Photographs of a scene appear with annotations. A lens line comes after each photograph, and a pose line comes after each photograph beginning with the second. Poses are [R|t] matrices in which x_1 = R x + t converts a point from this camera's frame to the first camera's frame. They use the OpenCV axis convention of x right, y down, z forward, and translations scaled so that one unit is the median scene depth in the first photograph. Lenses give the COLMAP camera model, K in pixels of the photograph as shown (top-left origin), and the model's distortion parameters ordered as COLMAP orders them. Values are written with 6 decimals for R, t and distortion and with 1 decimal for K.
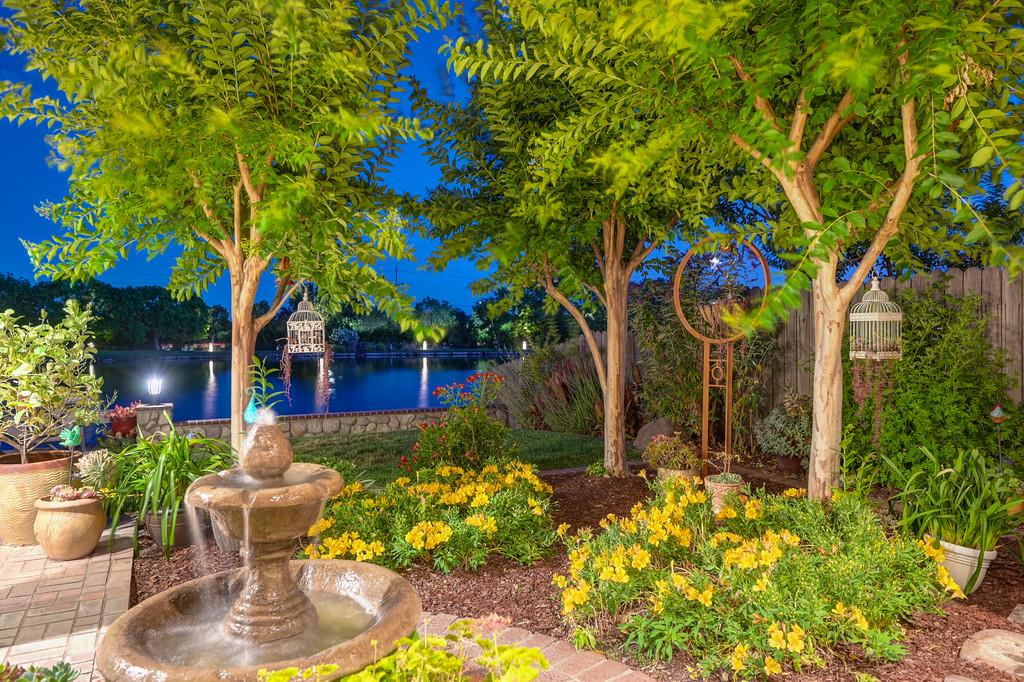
lens RADIAL K [[695.9, 0, 531.6], [0, 695.9, 340.1], [0, 0, 1]] dist [-0.011738, -0.002378]
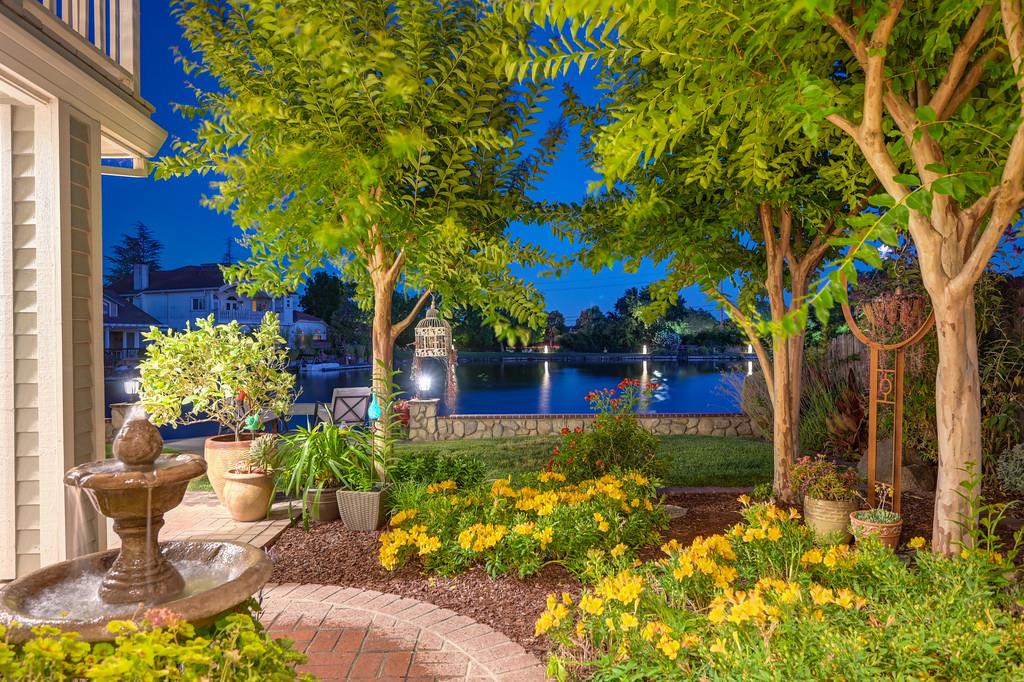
lens RADIAL K [[695.9, 0, 526.1], [0, 695.9, 341.3], [0, 0, 1]] dist [-0.011738, -0.002378]
pose [[0.894236, 0.000265, -0.447596, 0.326314], [-0.001500, 0.999996, -0.002406, -0.003479], [0.447593, 0.002823, 0.894233, 0.106758]]
